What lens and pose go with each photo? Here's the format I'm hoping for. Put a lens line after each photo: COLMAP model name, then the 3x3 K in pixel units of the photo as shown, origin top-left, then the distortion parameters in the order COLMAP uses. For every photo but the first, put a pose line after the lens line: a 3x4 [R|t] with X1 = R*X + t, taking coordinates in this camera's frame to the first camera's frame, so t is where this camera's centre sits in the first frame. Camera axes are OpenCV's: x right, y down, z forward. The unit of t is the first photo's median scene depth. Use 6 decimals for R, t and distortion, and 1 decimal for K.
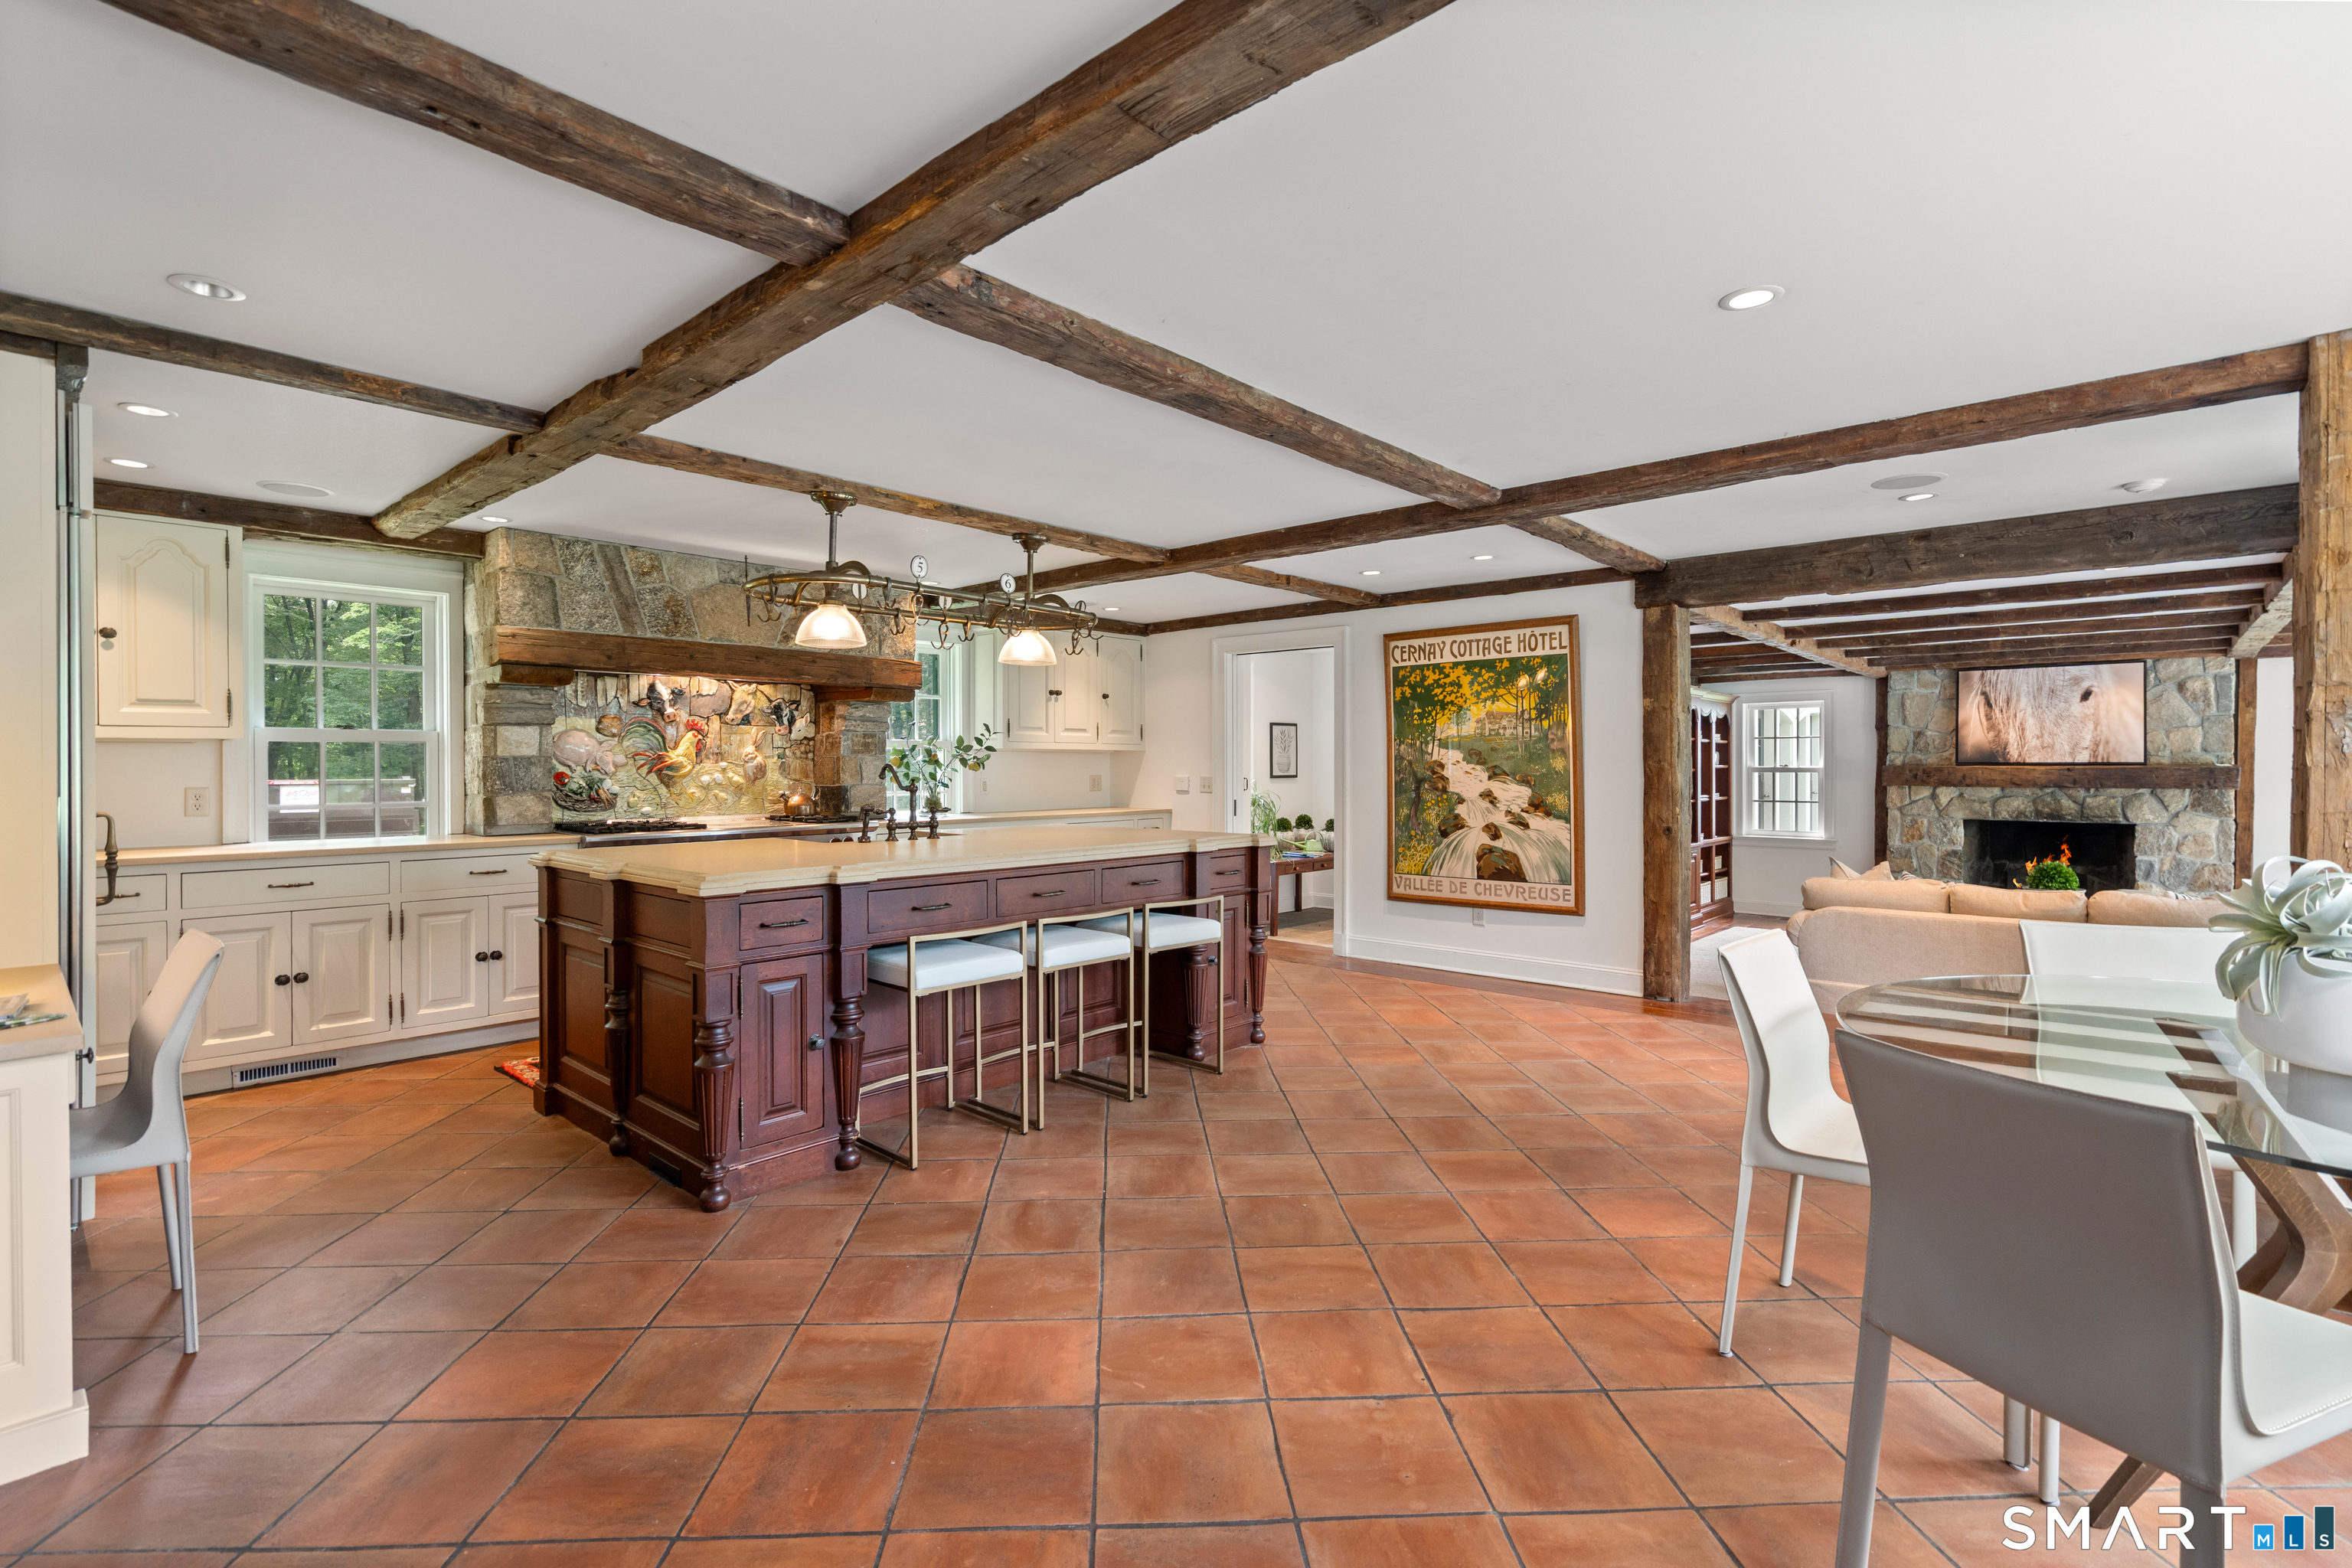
lens RADIAL K [[1072.0, 0, 1173.6], [0, 1072.0, 775.5], [0, 0, 1]] dist [-0.001202, 0.000035]
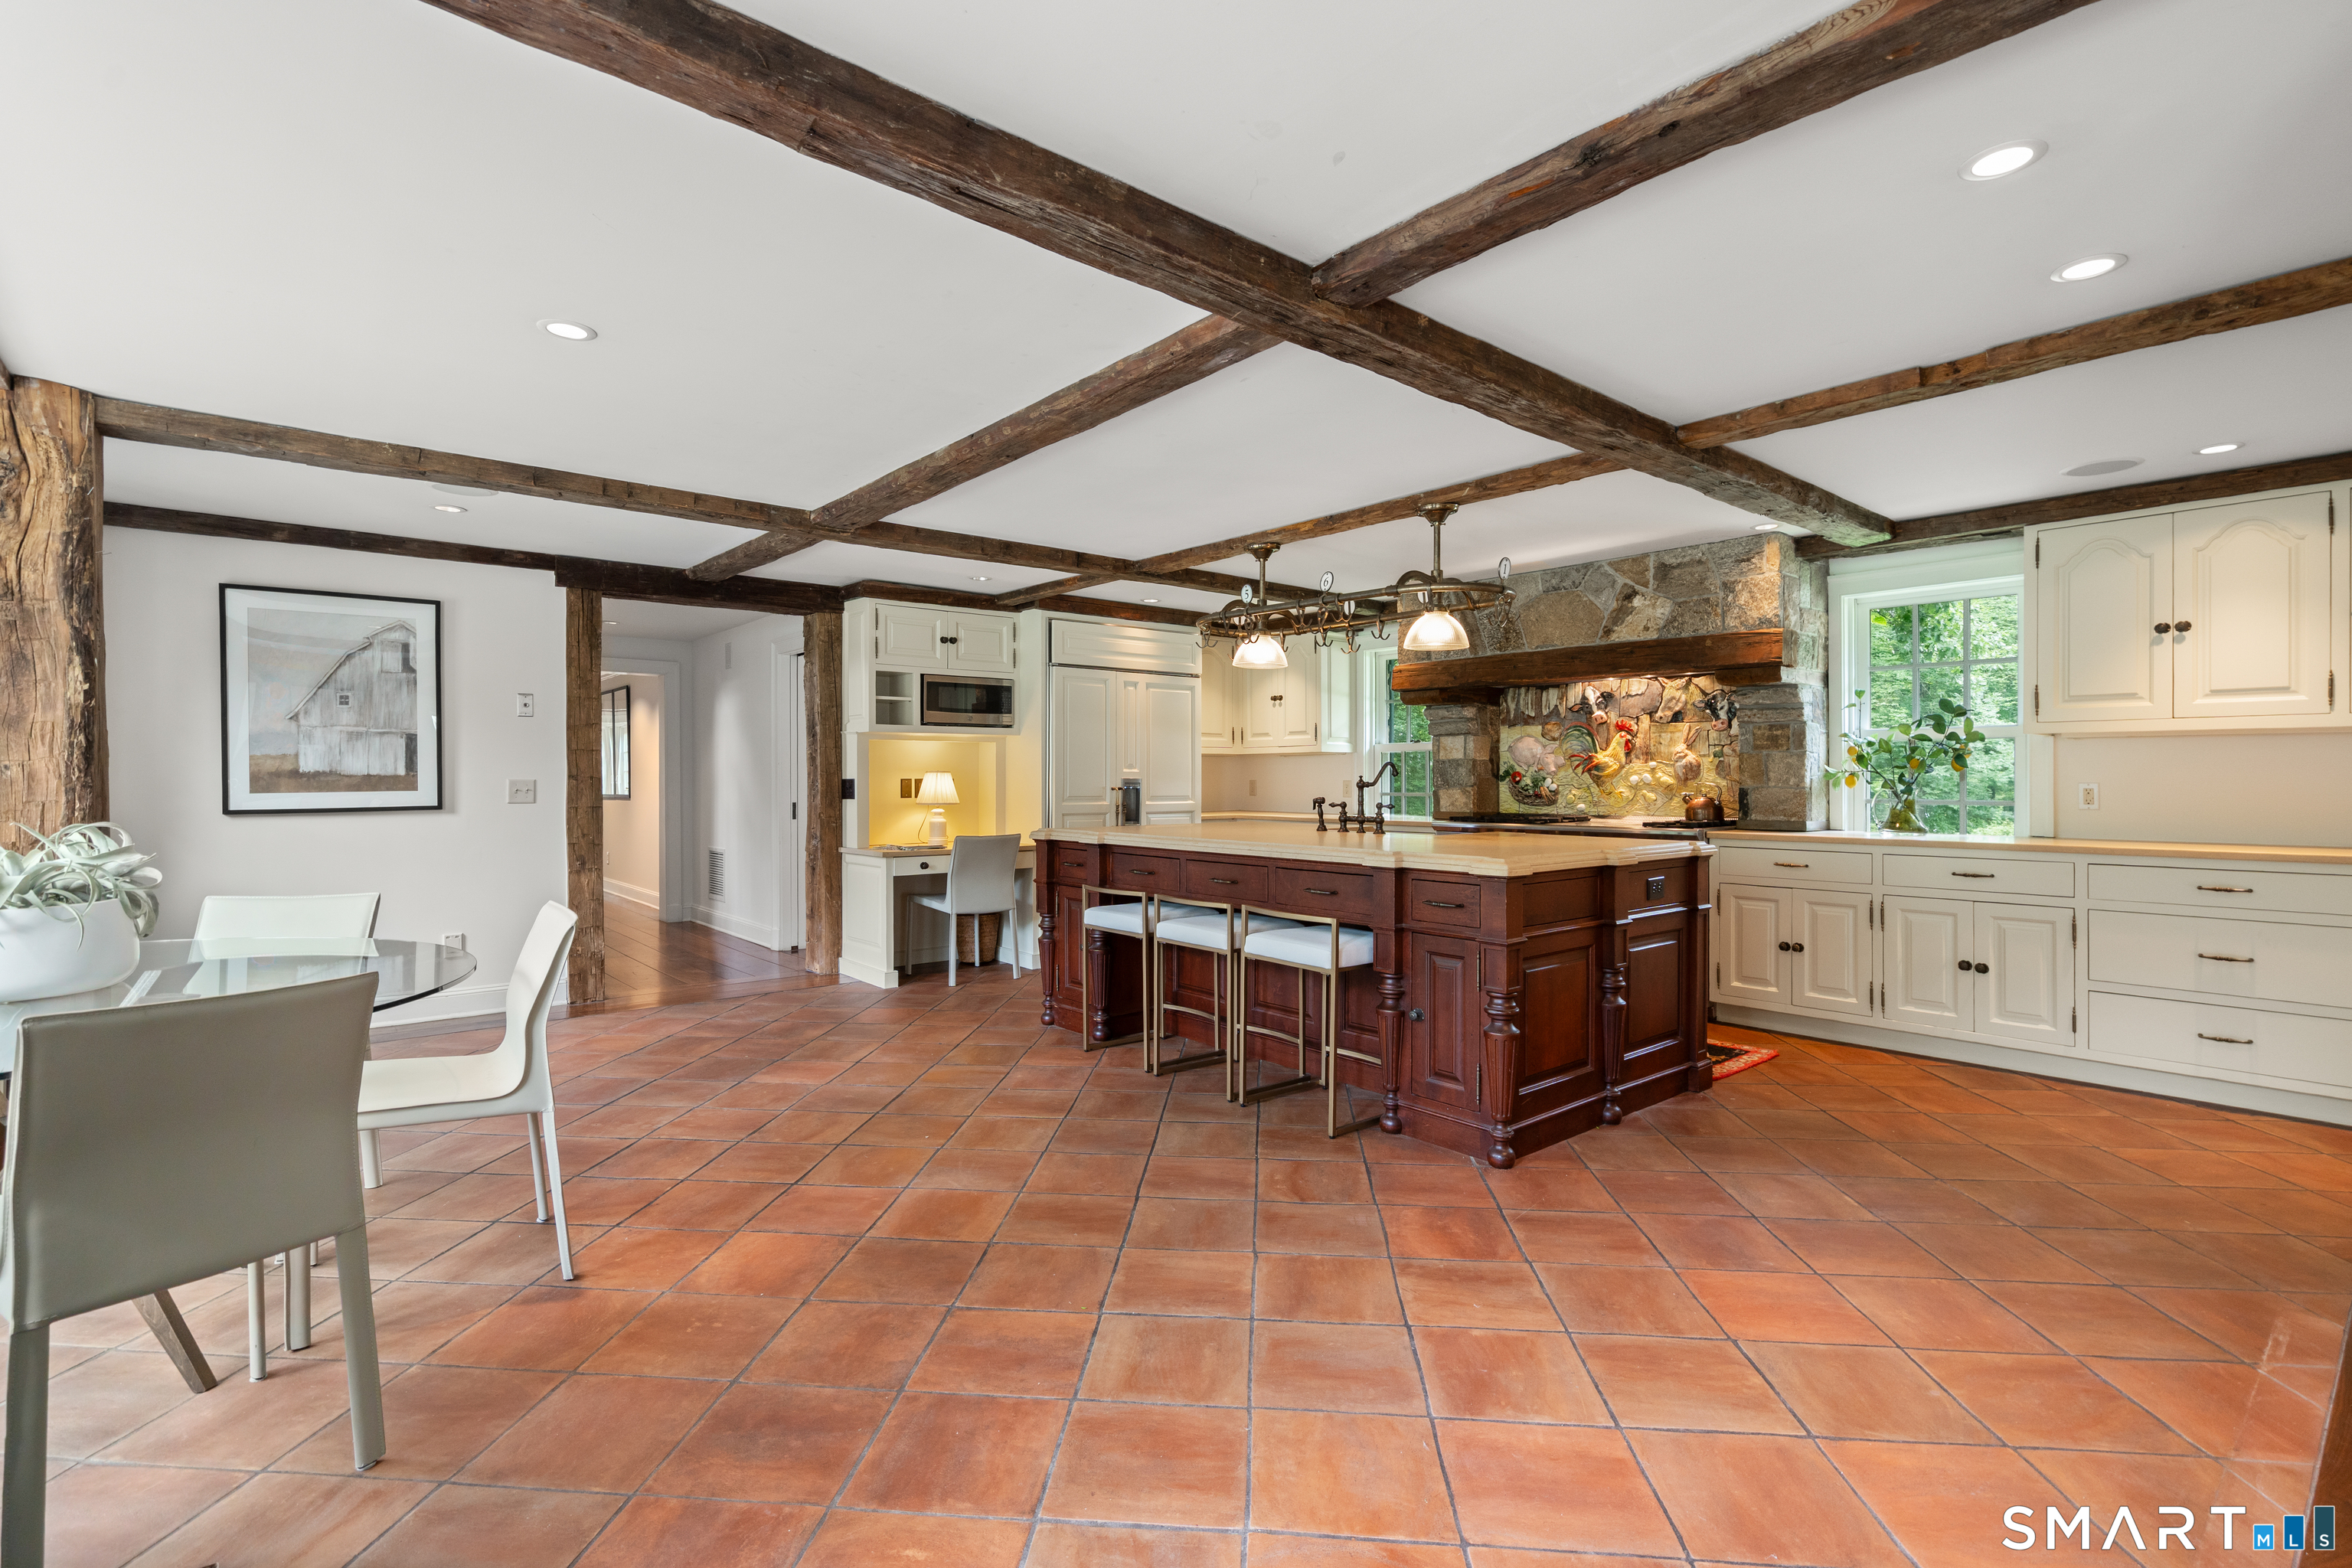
lens RADIAL K [[1081.0, 0, 1176.0], [0, 1081.0, 784.0], [0, 0, 1]] dist [-0.001051, 0.000363]
pose [[-0.133280, 0.007265, -0.991052, 0.840834], [-0.007075, 0.999941, 0.008282, 0.003695], [0.991053, 0.008116, -0.133220, 0.956360]]
